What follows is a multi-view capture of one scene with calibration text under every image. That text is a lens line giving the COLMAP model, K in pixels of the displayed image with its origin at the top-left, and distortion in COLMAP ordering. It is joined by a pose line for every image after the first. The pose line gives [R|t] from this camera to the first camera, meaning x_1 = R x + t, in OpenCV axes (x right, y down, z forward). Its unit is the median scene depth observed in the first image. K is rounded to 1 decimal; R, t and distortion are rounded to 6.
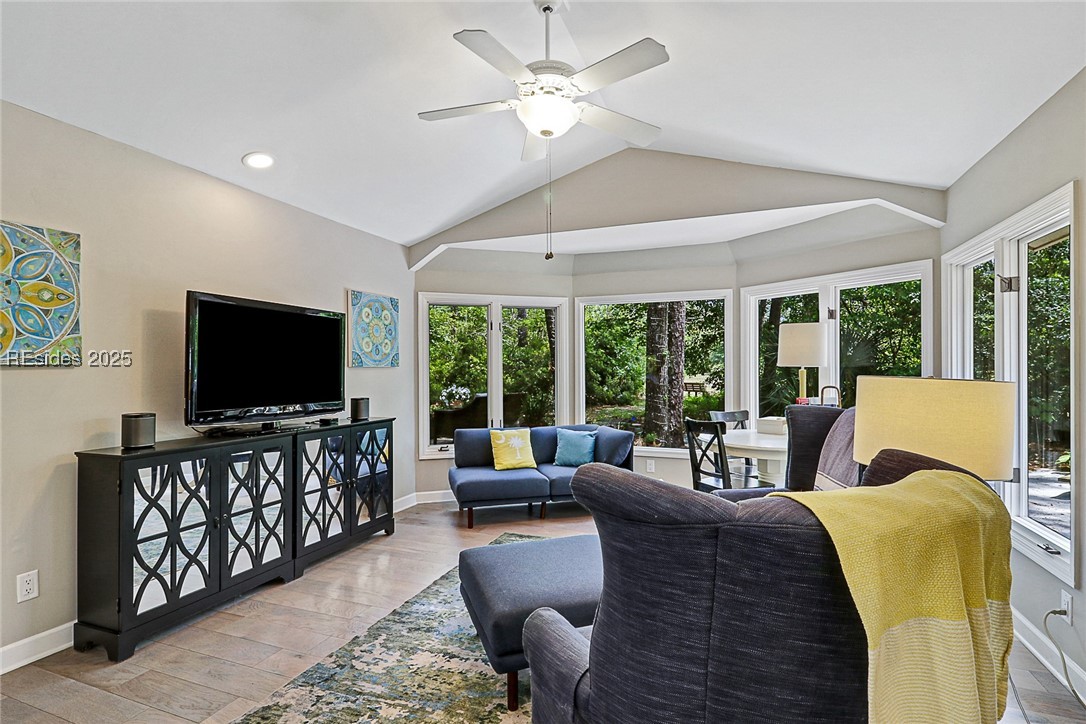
lens RADIAL K [[520.1, 0, 544.1], [0, 520.1, 366.1], [0, 0, 1]] dist [0.015822, -0.010165]
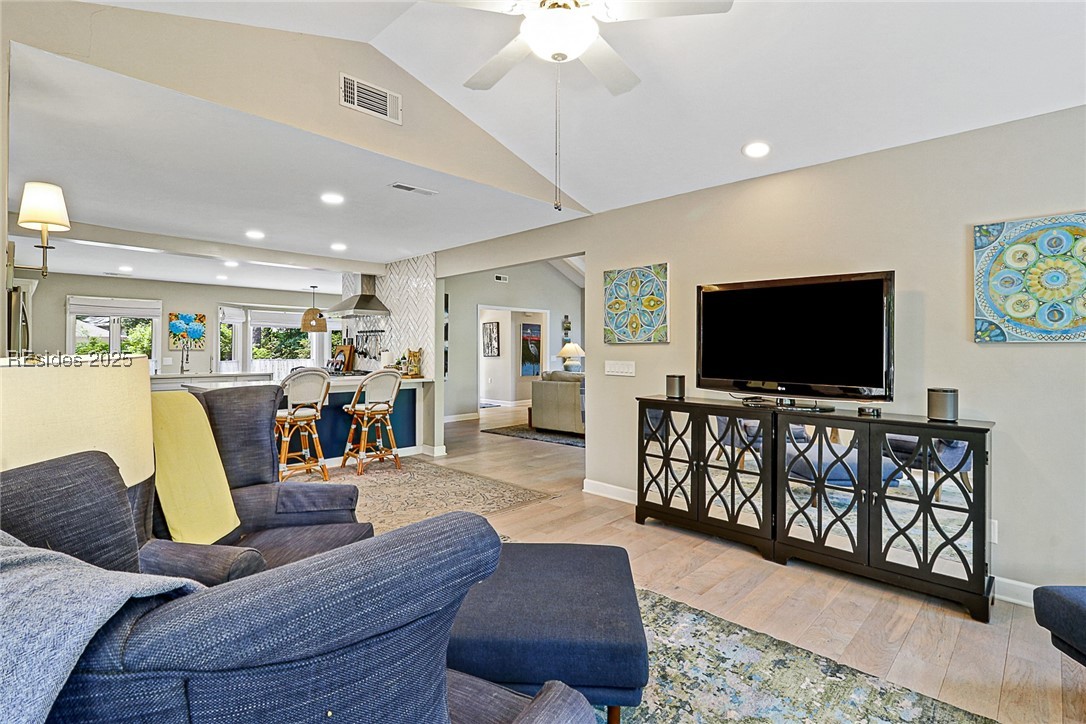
lens RADIAL K [[520.1, 0, 547.0], [0, 520.1, 339.3], [0, 0, 1]] dist [0.015822, -0.010165]
pose [[-0.385725, -0.010940, -0.922549, 0.538311], [0.003406, 0.999906, -0.013282, 0.005625], [0.922608, -0.008266, -0.385651, 0.911176]]
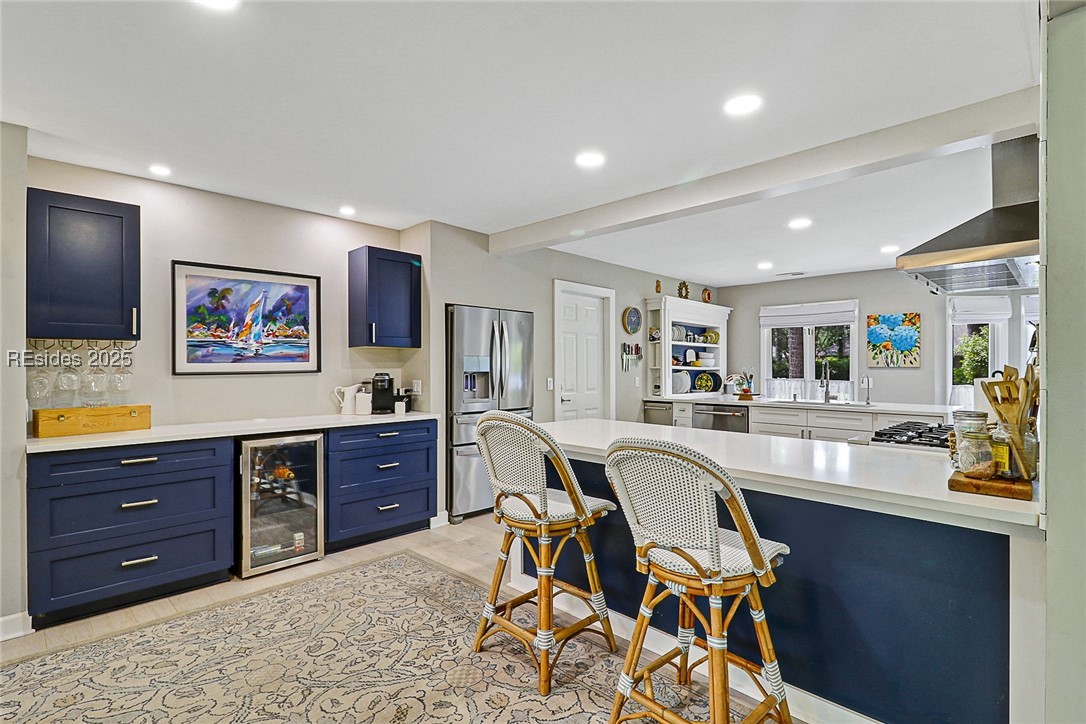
lens RADIAL K [[520.1, 0, 545.9], [0, 520.1, 365.4], [0, 0, 1]] dist [0.015822, -0.010165]
pose [[-0.916188, 0.008521, 0.400658, -0.797364], [0.007997, 0.999964, -0.002979, 0.006884], [-0.400669, 0.000475, -0.916223, 0.341649]]
